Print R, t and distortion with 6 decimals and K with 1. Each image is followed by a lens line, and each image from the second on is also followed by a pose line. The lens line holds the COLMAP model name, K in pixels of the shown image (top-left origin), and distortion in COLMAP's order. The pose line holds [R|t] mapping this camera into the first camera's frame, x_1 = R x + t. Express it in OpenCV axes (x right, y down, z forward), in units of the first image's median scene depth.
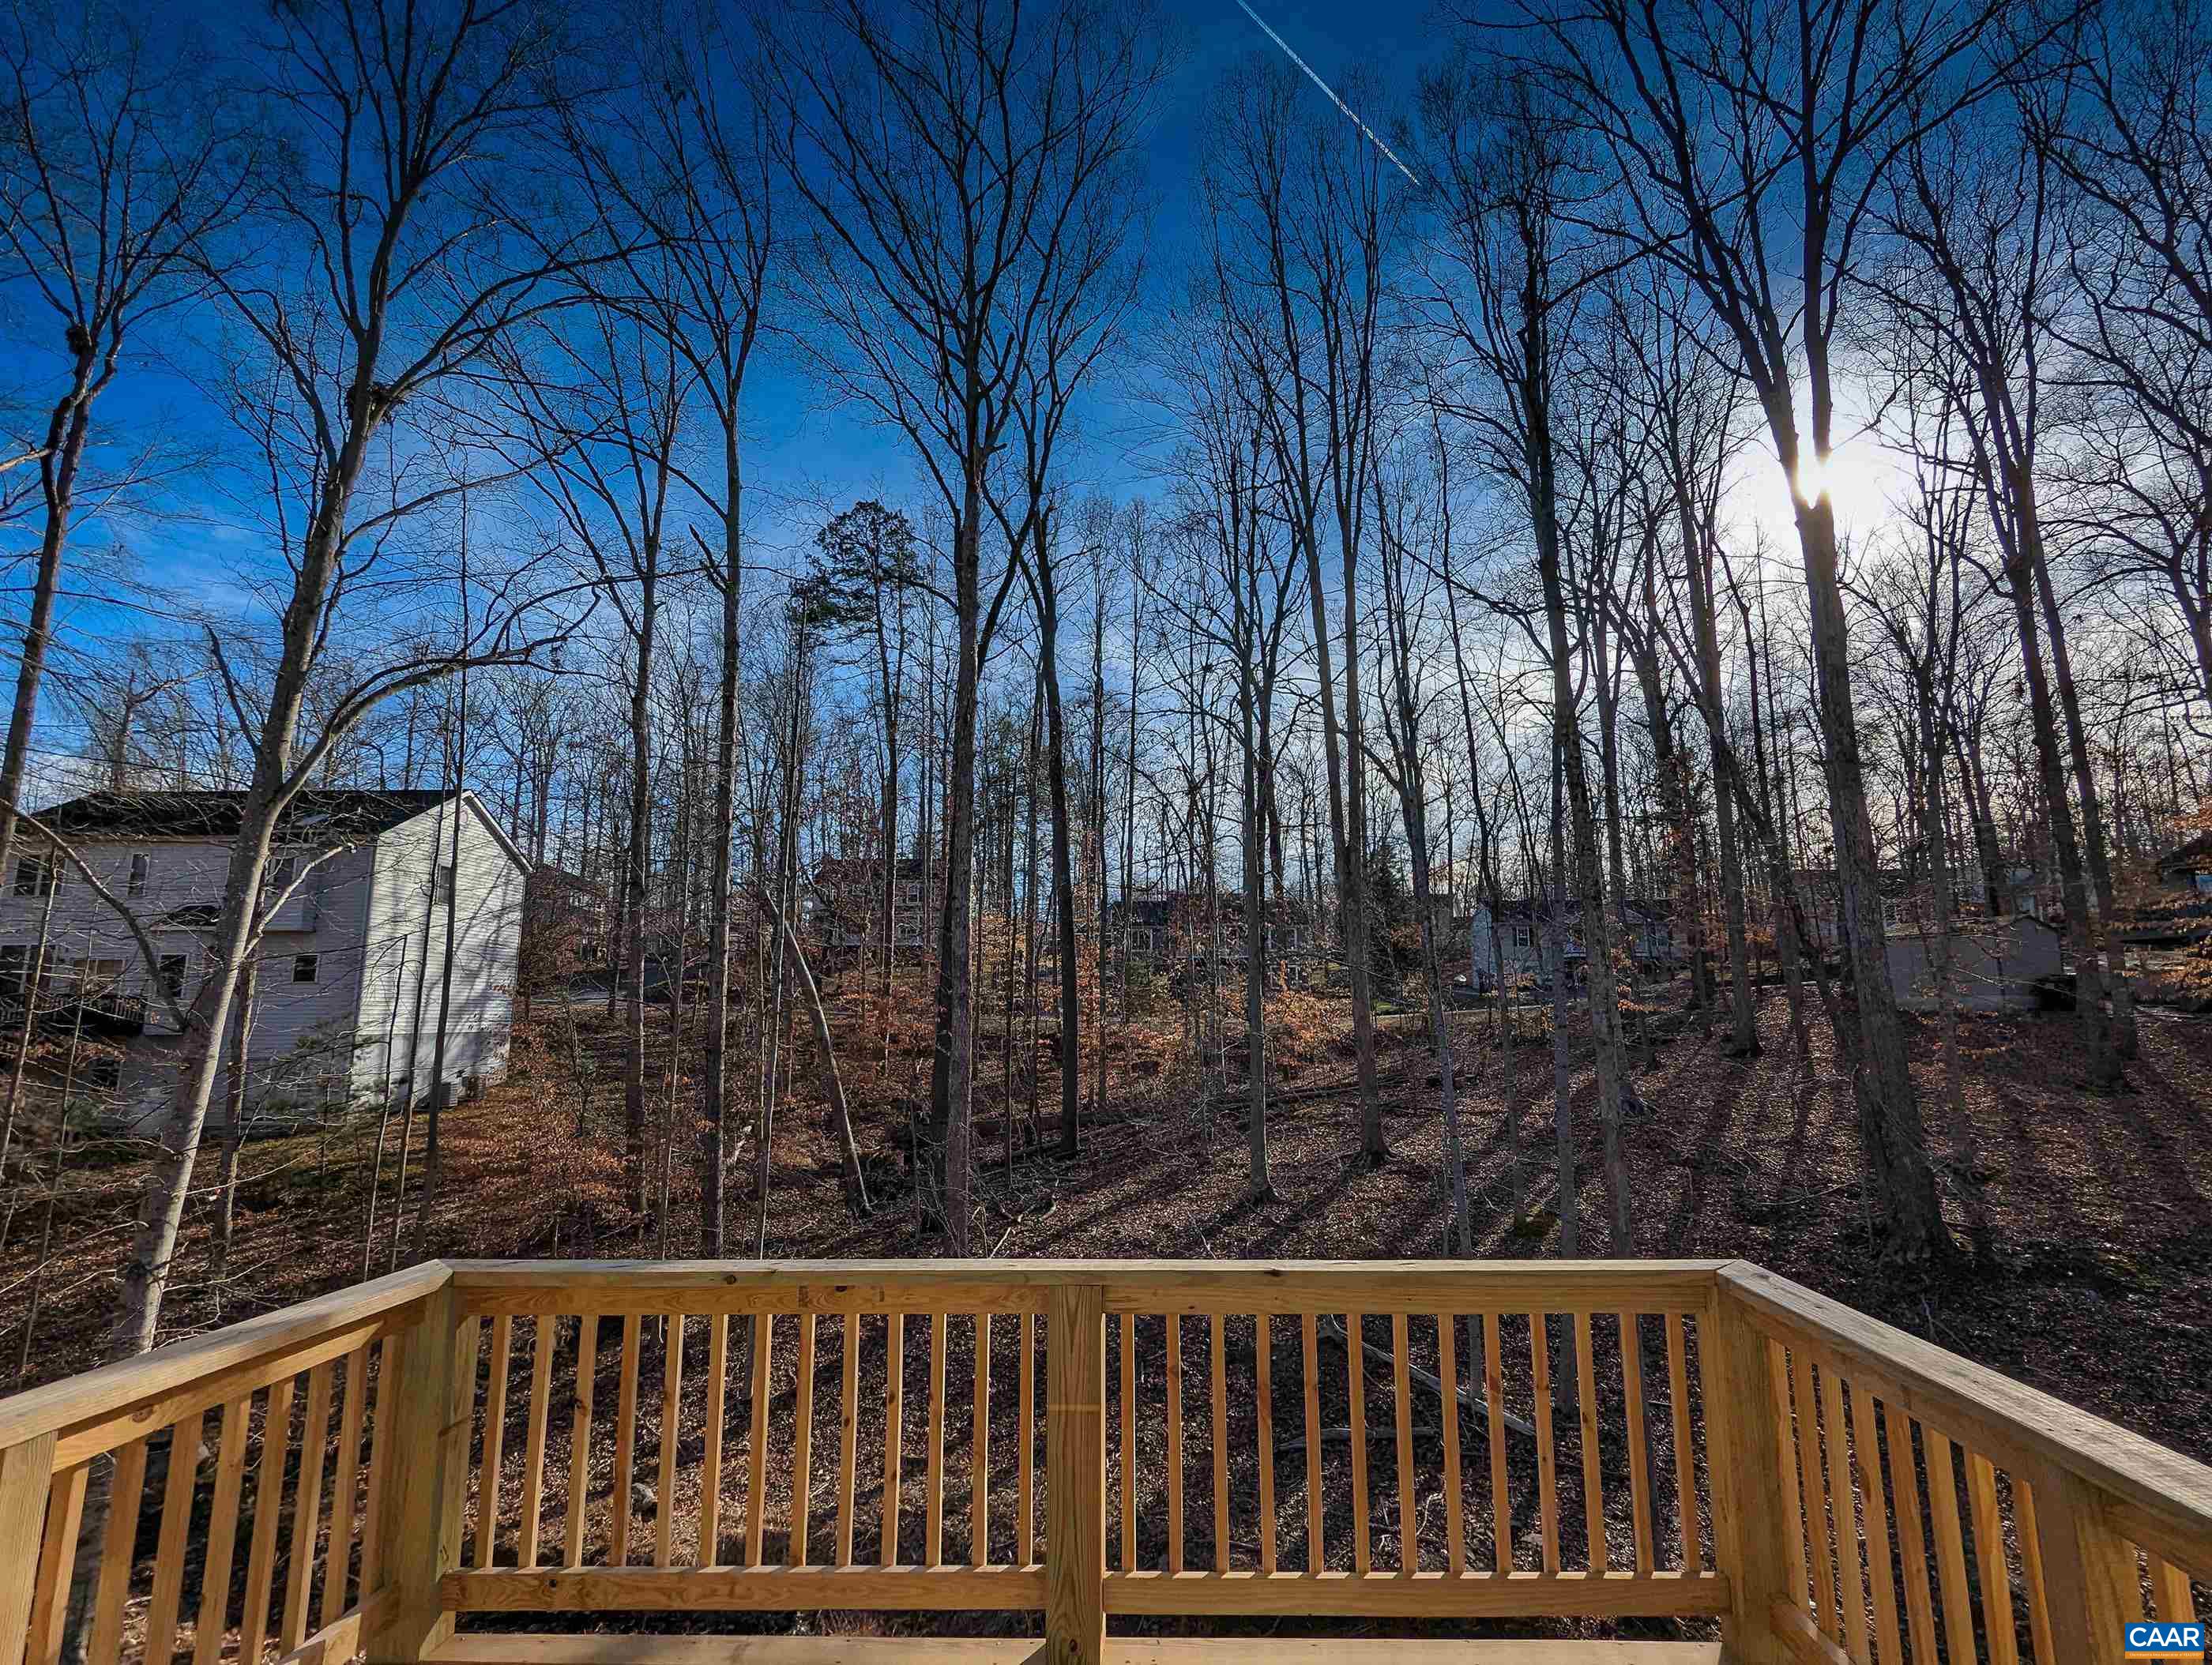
lens RADIAL K [[1033.8, 0, 1113.4], [0, 1033.8, 843.3], [0, 0, 1]] dist [0.009324, -0.009258]
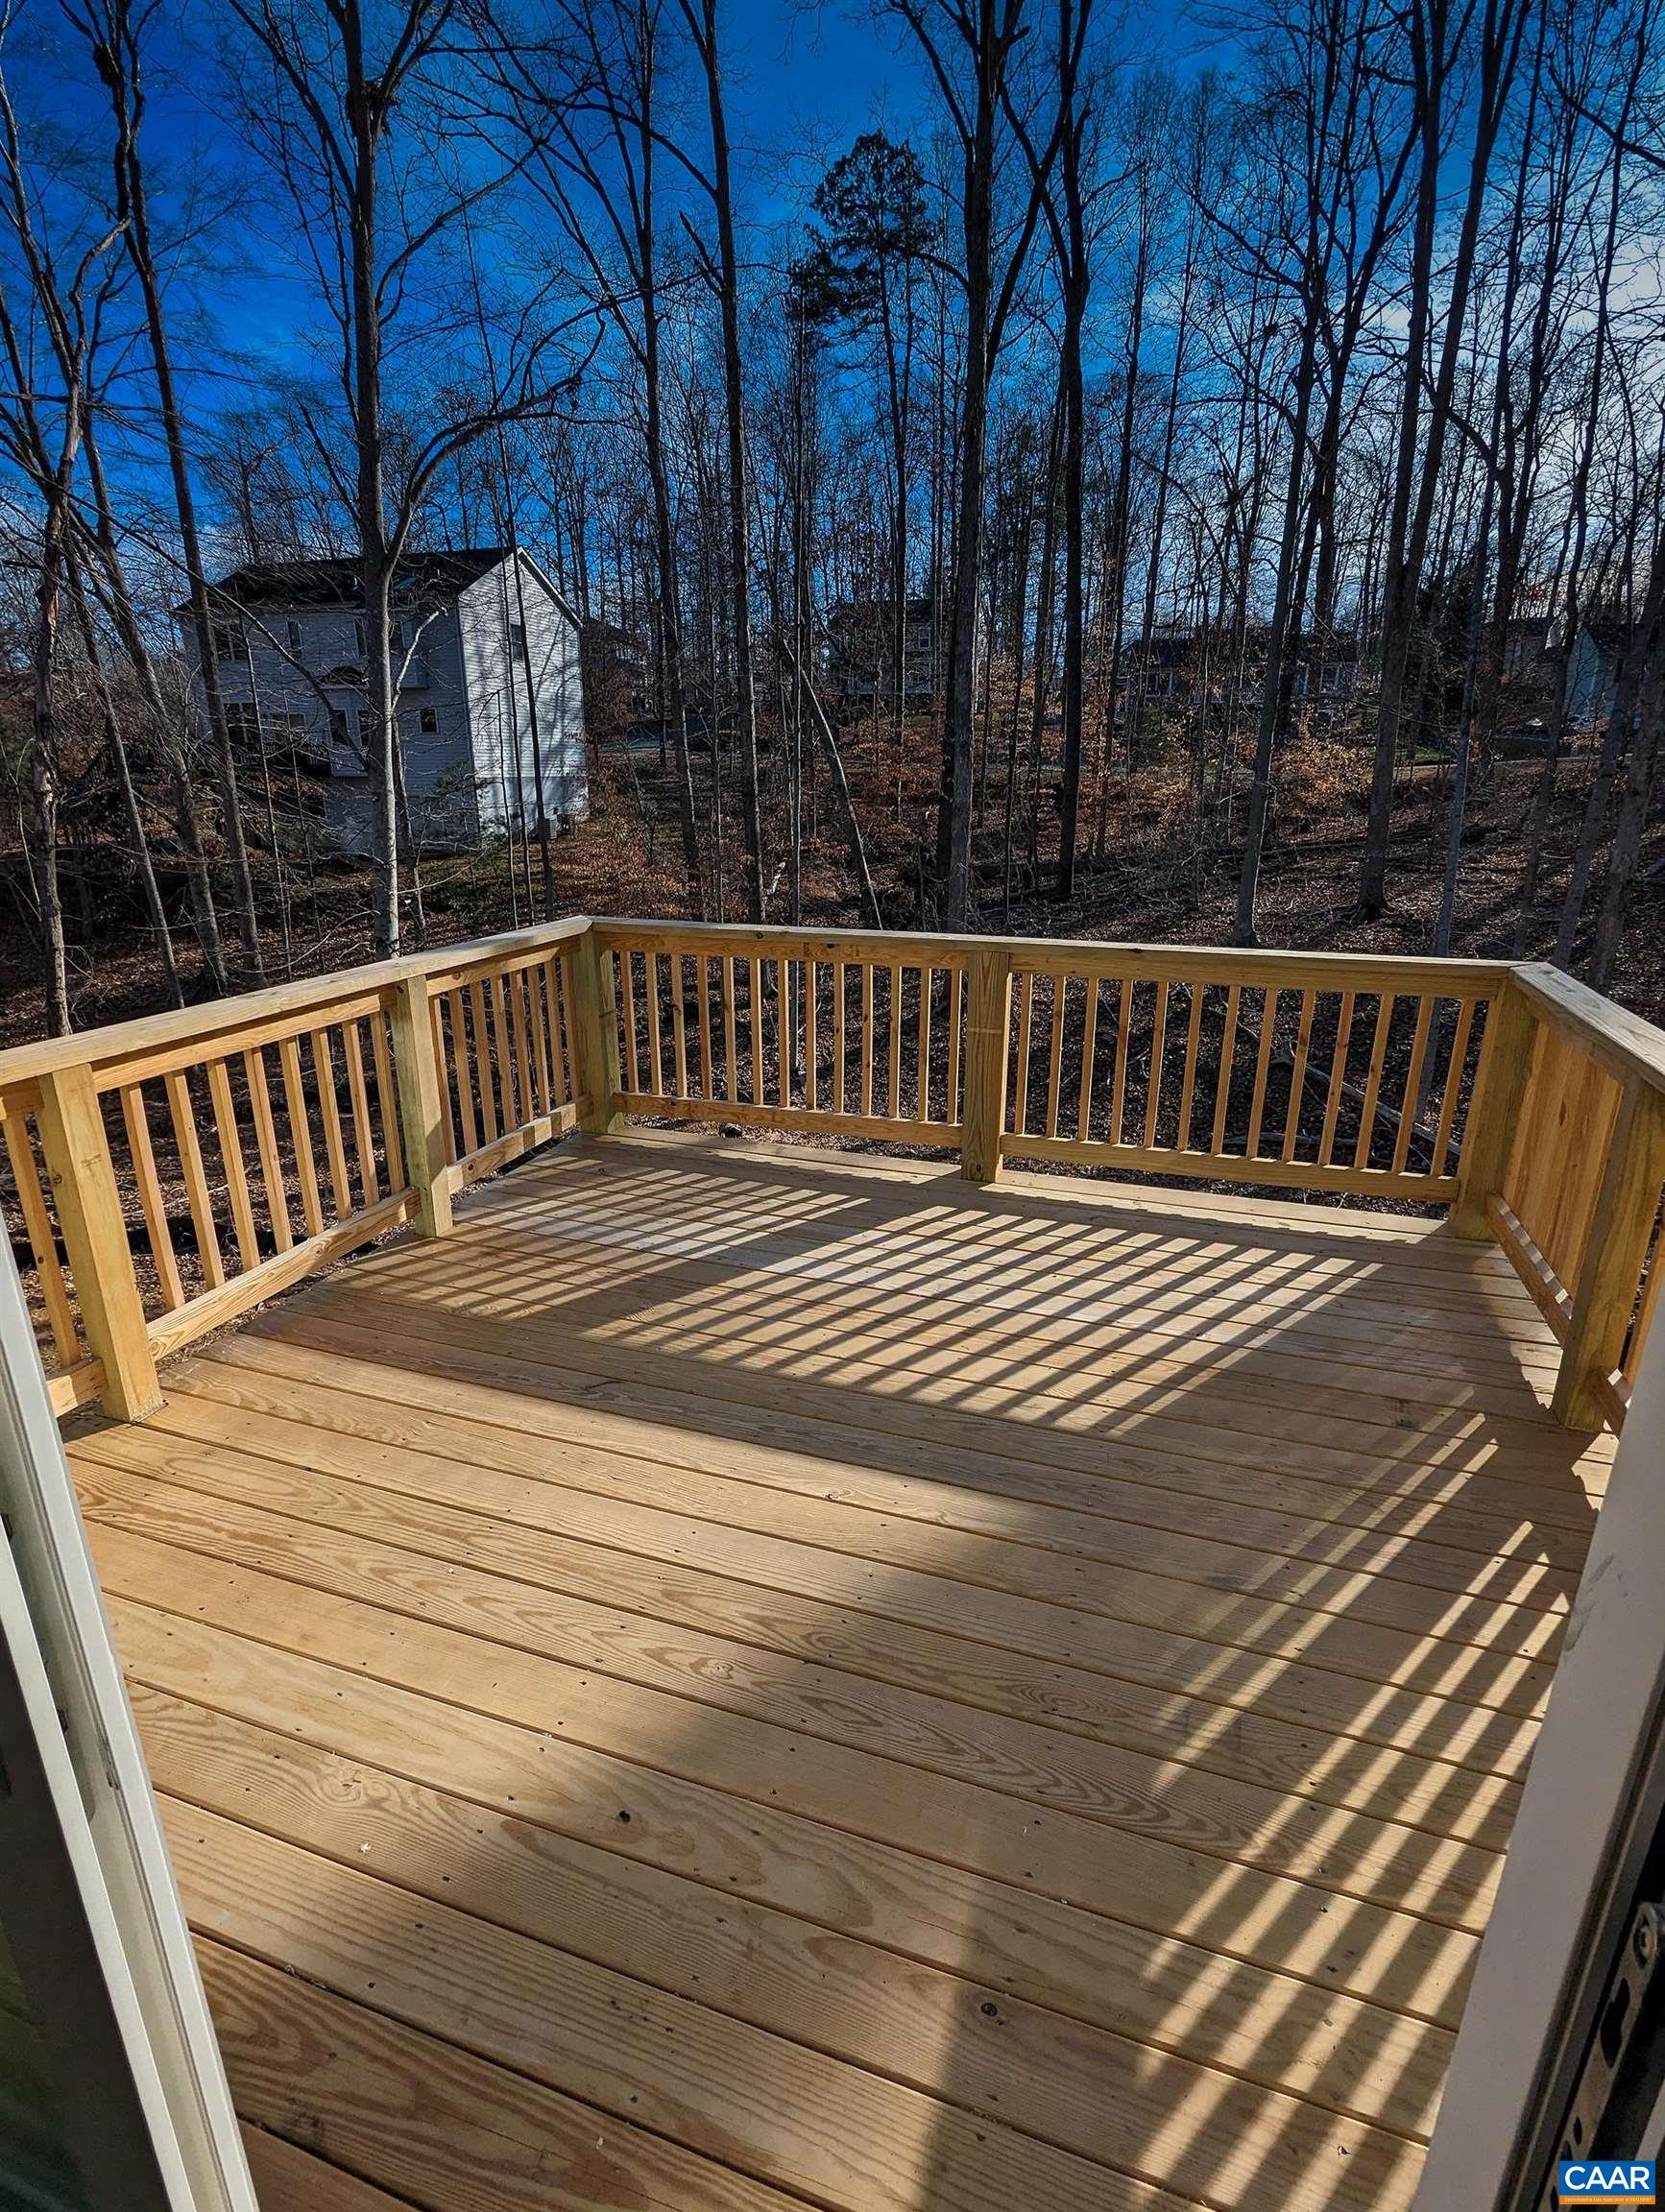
lens RADIAL K [[1050.2, 0, 830.8], [0, 1050.2, 1102.3], [0, 0, 1]] dist [0.007523, 0.000666]
pose [[0.957110, 0.092225, -0.274654, 0.045139], [0.042318, 0.893317, 0.447430, -0.010257], [0.286618, -0.439863, 0.851100, -0.098924]]
